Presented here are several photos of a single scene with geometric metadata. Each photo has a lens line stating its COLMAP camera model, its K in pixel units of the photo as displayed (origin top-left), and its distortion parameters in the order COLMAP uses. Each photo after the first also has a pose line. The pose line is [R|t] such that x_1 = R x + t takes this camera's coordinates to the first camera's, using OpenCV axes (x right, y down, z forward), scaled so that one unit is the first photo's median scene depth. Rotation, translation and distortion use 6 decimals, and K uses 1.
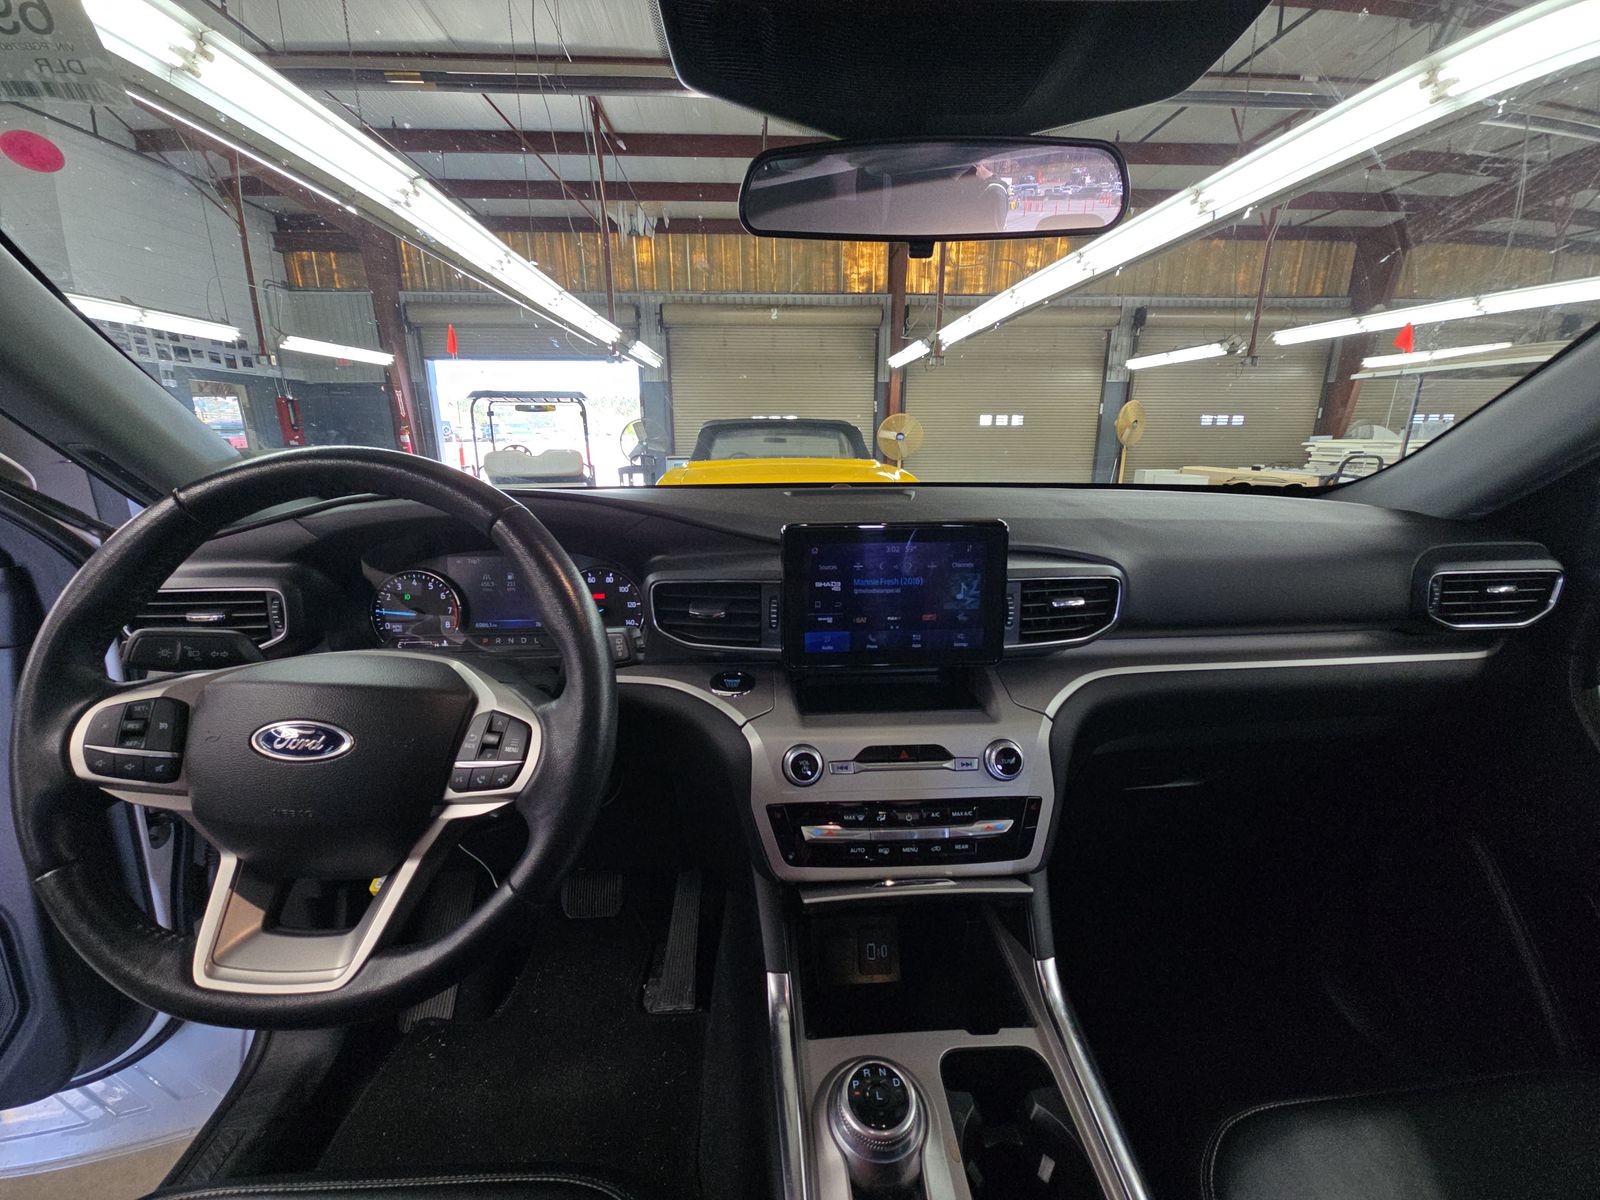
lens RADIAL K [[630.5, 0, 800.0], [0, 630.5, 600.0], [0, 0, 1]] dist [-0.014088, -0.000057]
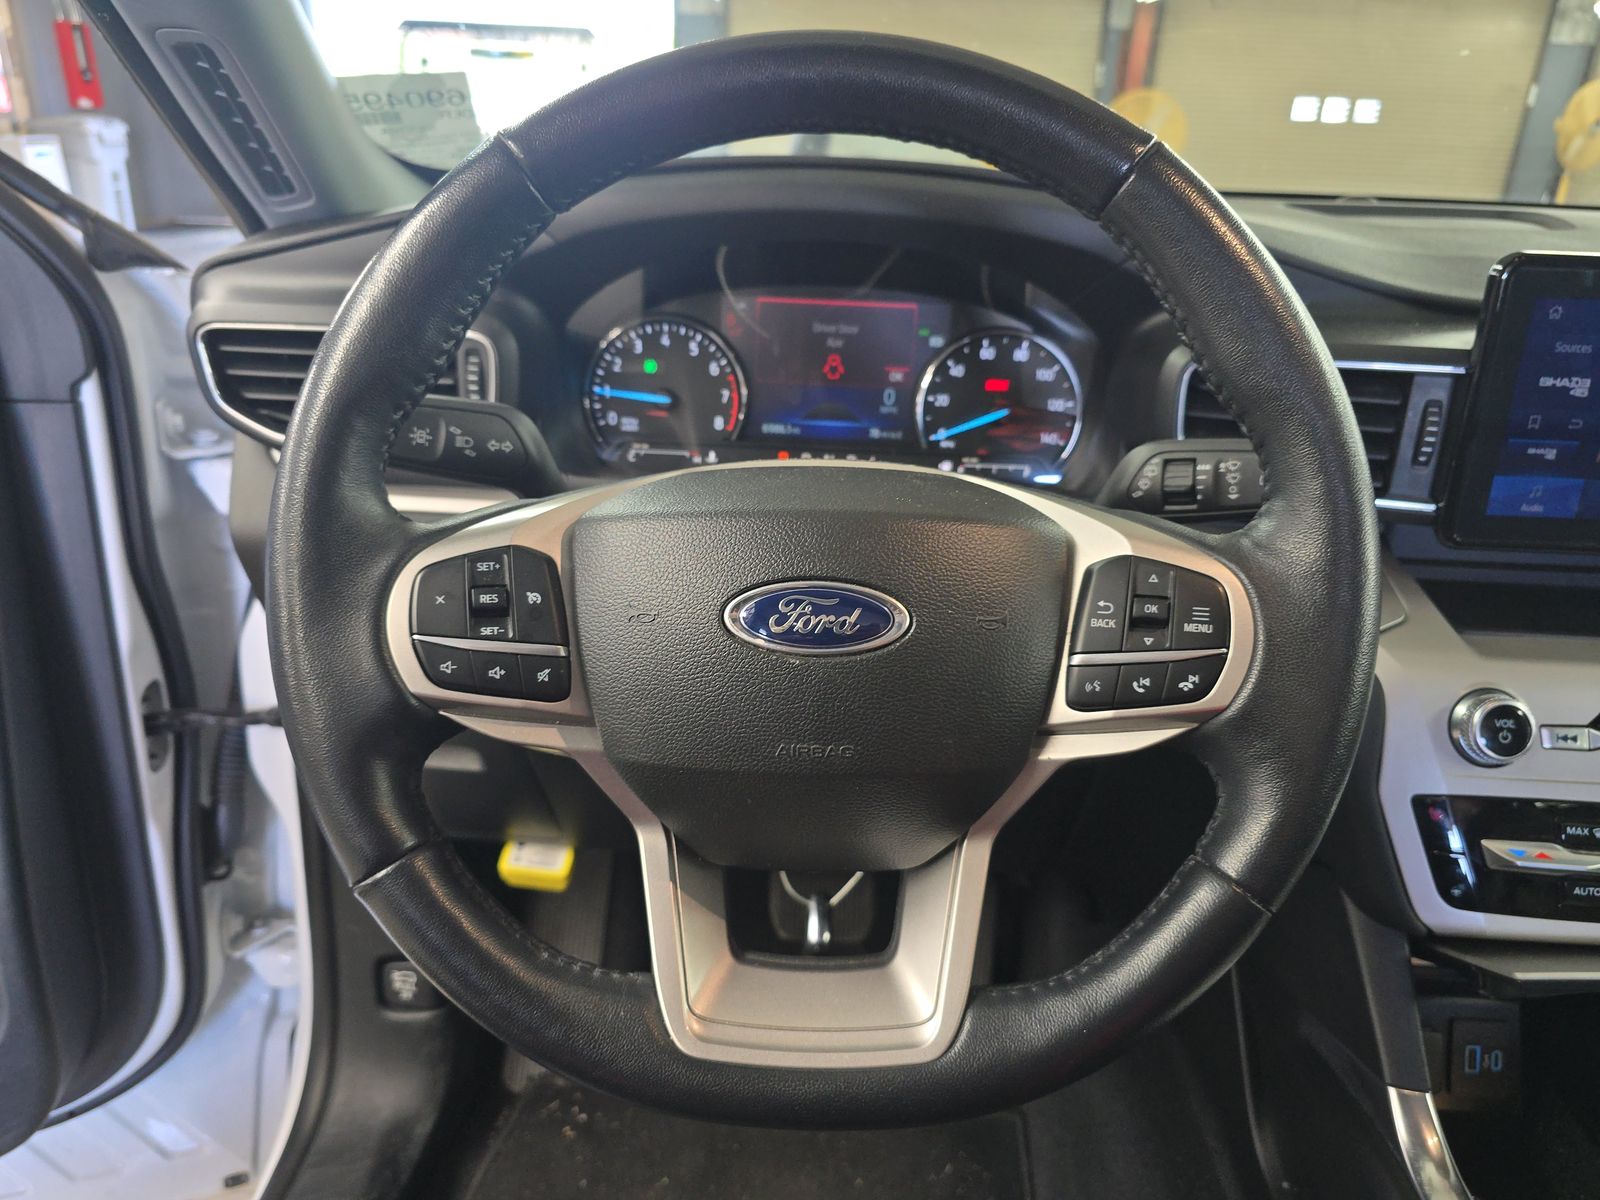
lens RADIAL K [[1083.5, 0, 841.8], [0, 1083.5, 588.4], [0, 0, 1]] dist [0.026858, -0.048901]
pose [[0.994298, 0.070657, -0.079871, -0.440708], [-0.058027, 0.986880, 0.150666, 0.039734], [0.089469, -0.145173, 0.985353, 0.069334]]
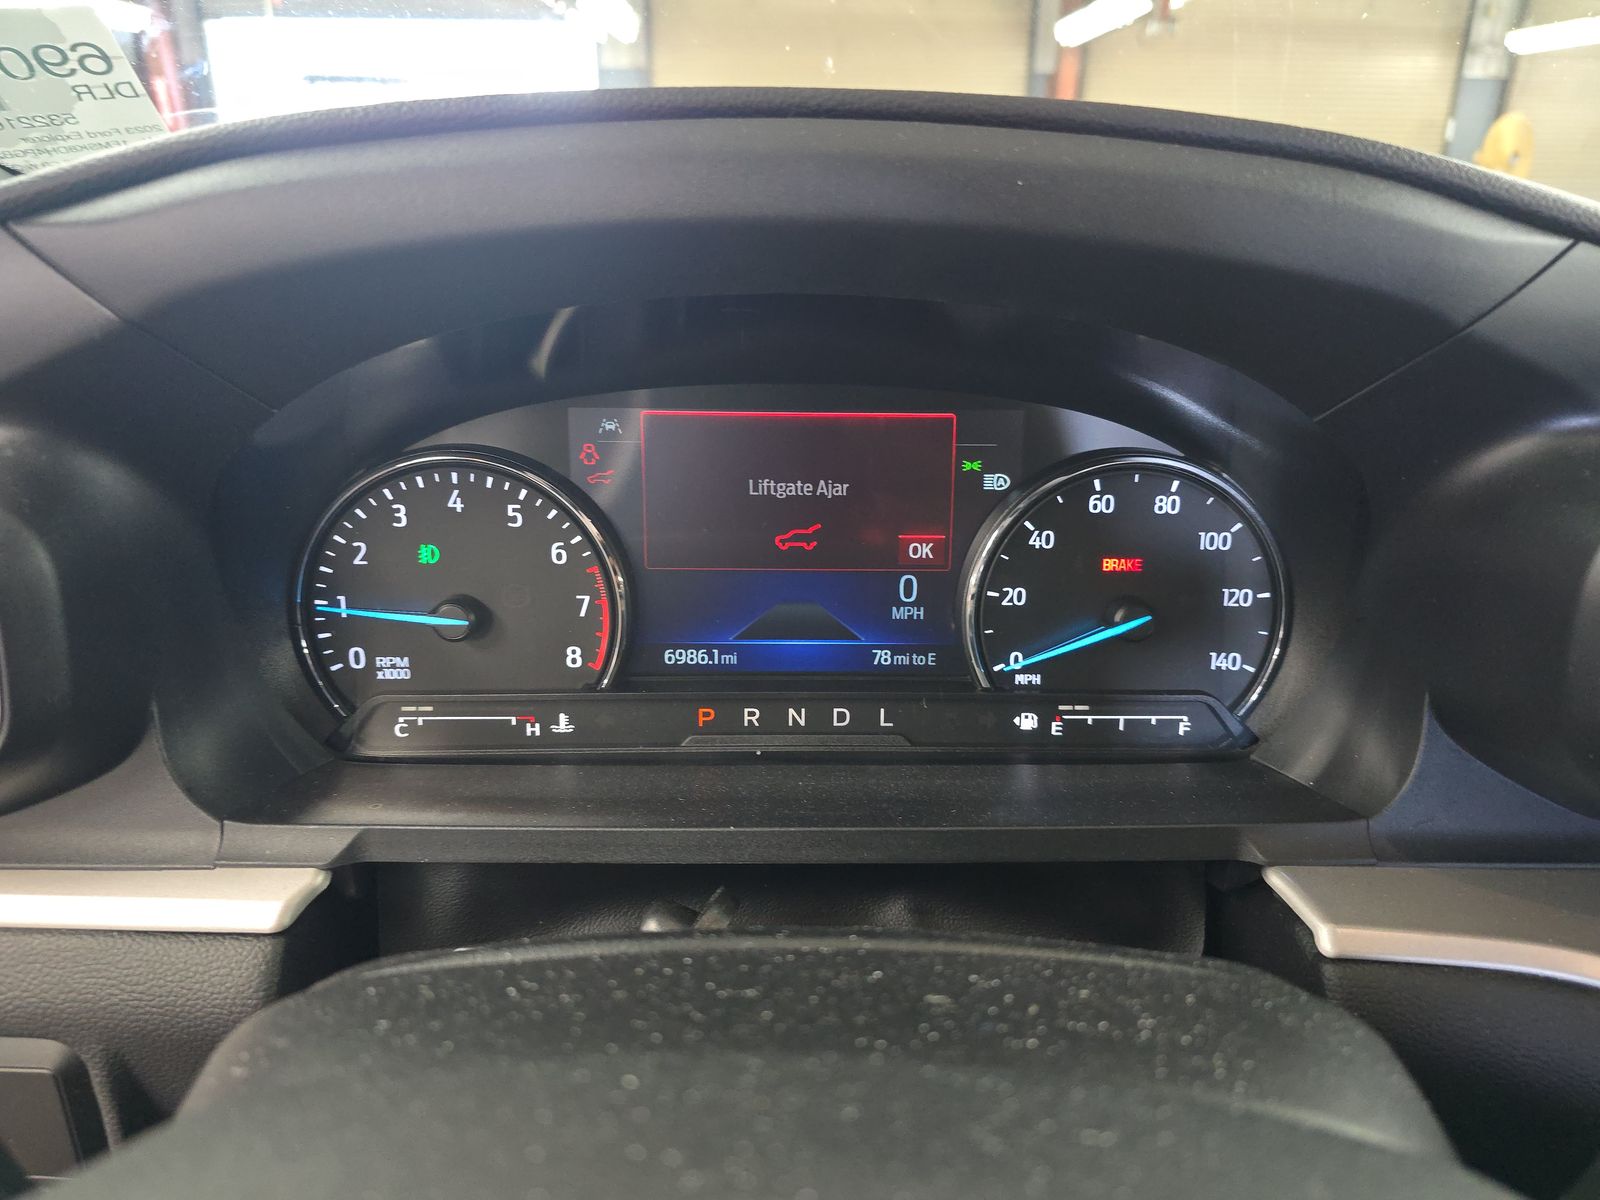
lens RADIAL K [[1128.9, 0, 852.4], [0, 1128.9, 595.0], [0, 0, 1]] dist [-0.008016, 0.000138]
pose [[0.999315, 0.023961, -0.028204, -0.508839], [-0.020894, 0.994313, 0.104432, -0.049670], [0.030546, -0.103771, 0.994132, 0.617155]]
